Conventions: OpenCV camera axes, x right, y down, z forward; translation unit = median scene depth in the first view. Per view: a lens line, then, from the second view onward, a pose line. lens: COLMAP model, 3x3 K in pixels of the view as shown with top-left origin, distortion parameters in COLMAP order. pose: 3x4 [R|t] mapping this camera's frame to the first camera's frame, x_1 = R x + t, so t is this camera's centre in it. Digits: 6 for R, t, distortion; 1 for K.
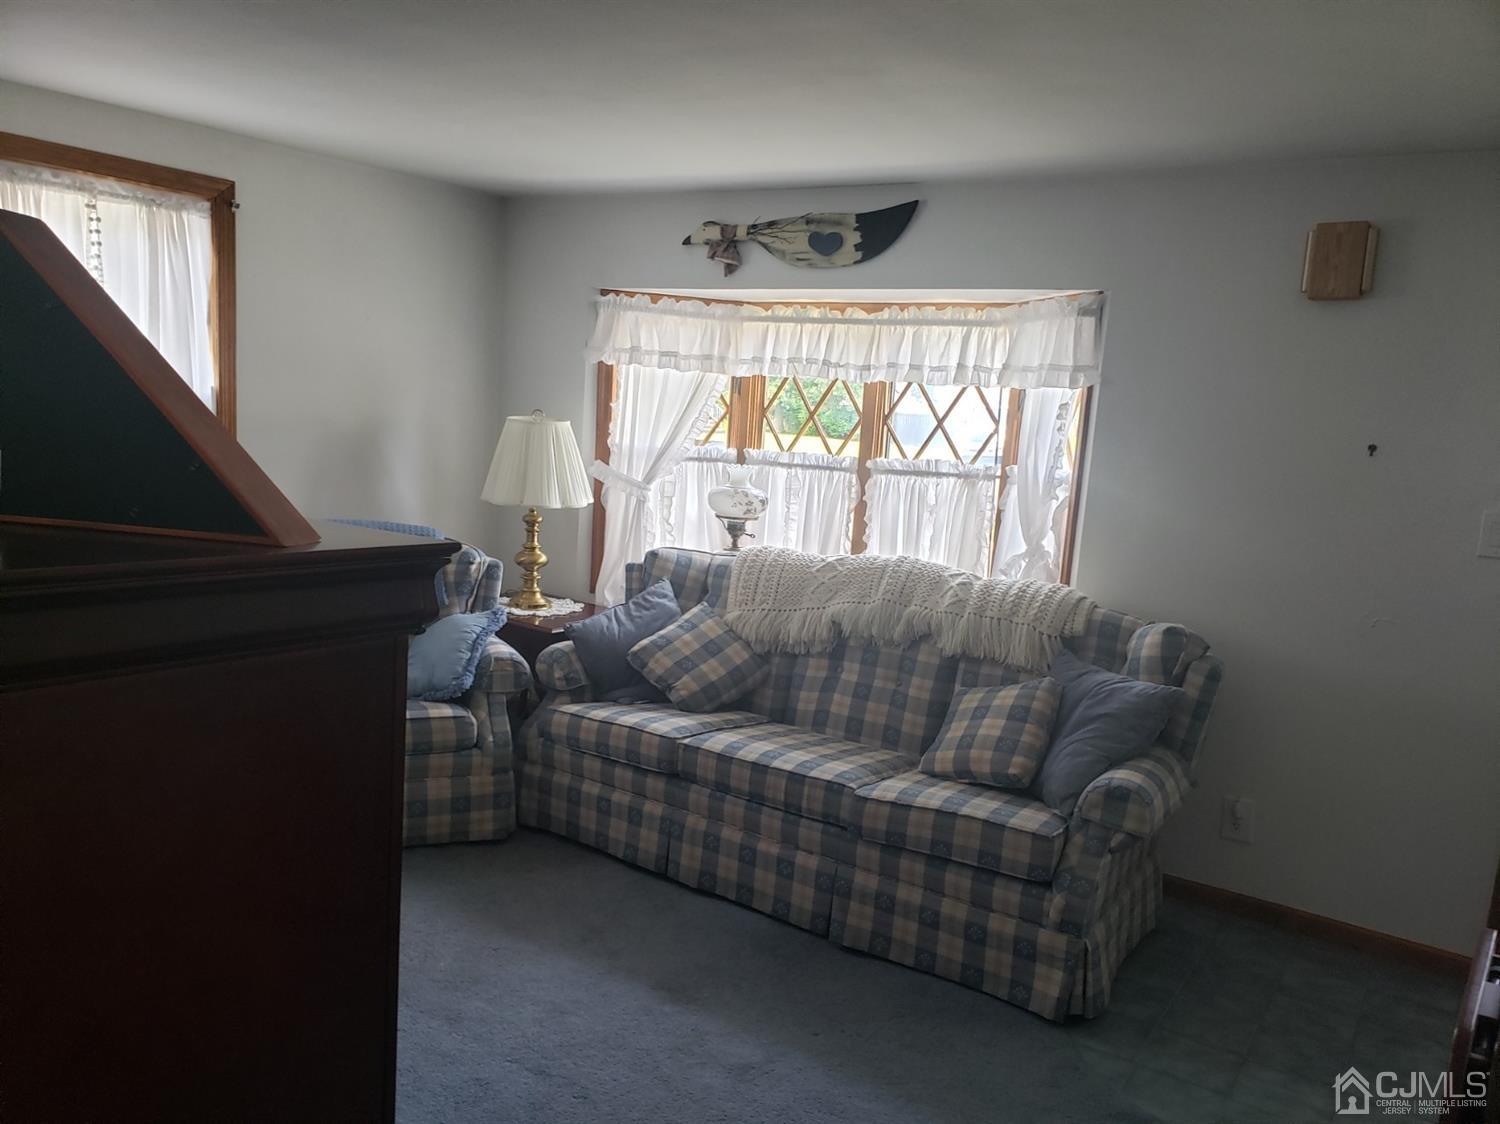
lens RADIAL K [[1129.7, 0, 750.0], [0, 1129.7, 562.0], [0, 0, 1]] dist [0.116975, -0.177998]
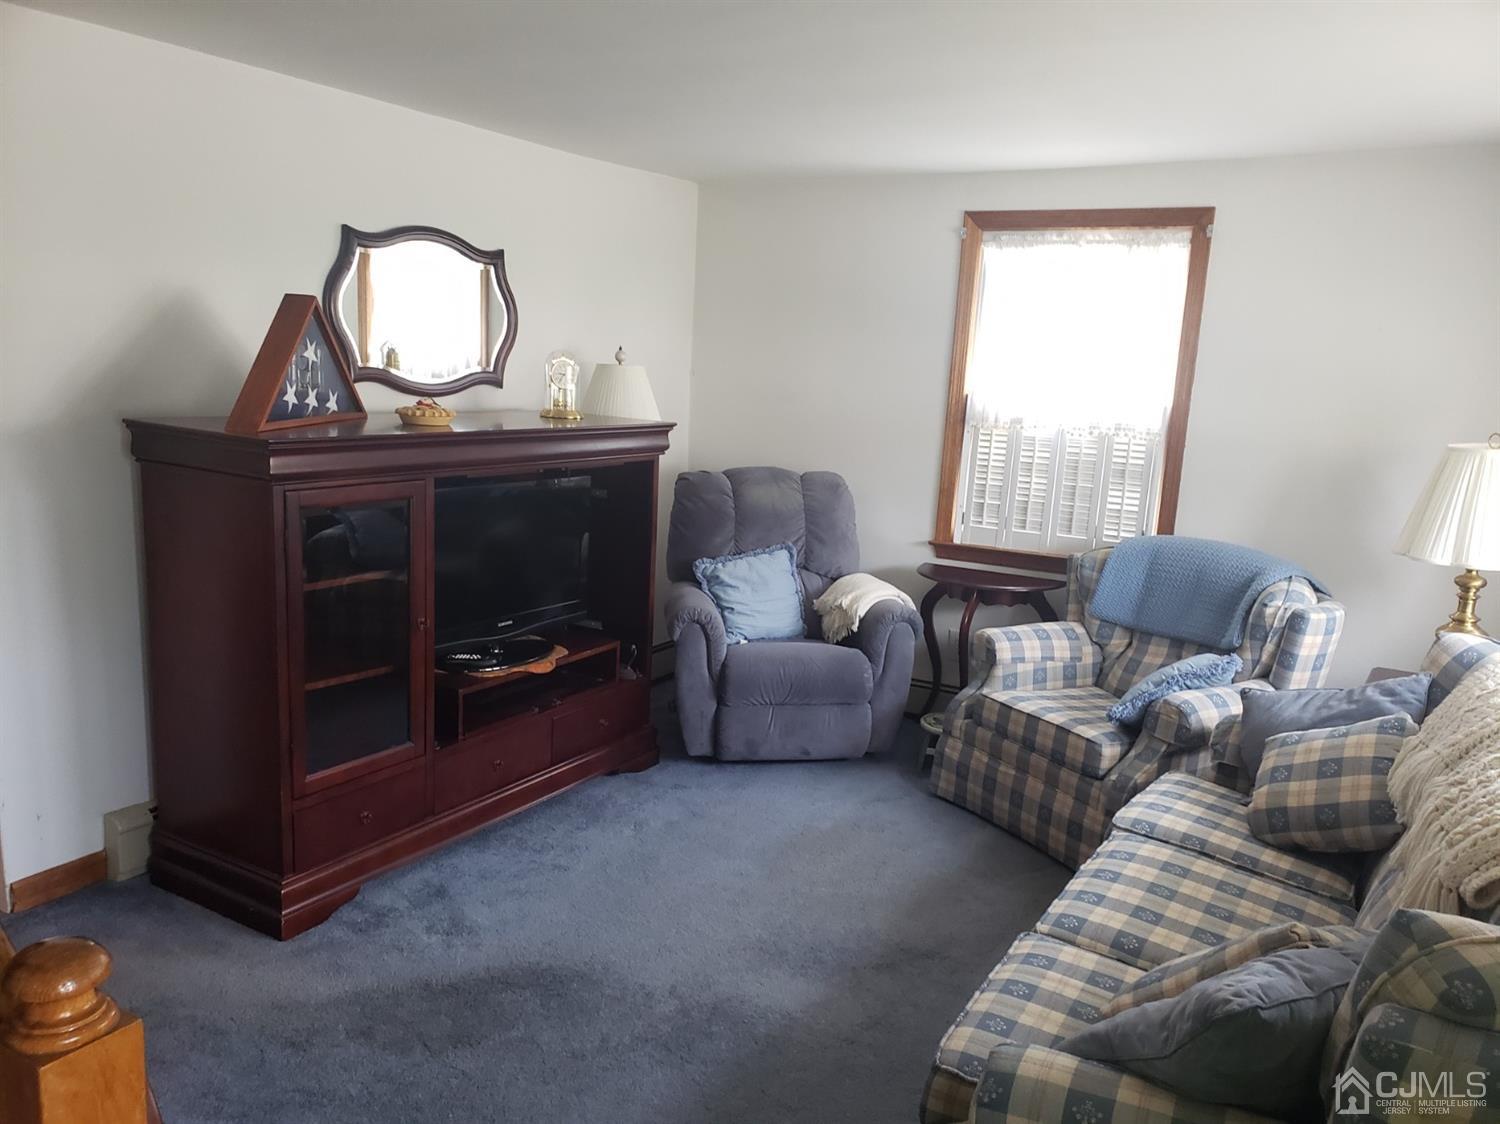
lens RADIAL K [[1129.7, 0, 750.0], [0, 1129.7, 562.0], [0, 0, 1]] dist [0.116975, -0.177998]
pose [[0.066754, 0.118967, -0.990652, 0.627922], [-0.181052, 0.977828, 0.105227, -0.055190], [0.981205, 0.172335, 0.086813, 0.596871]]
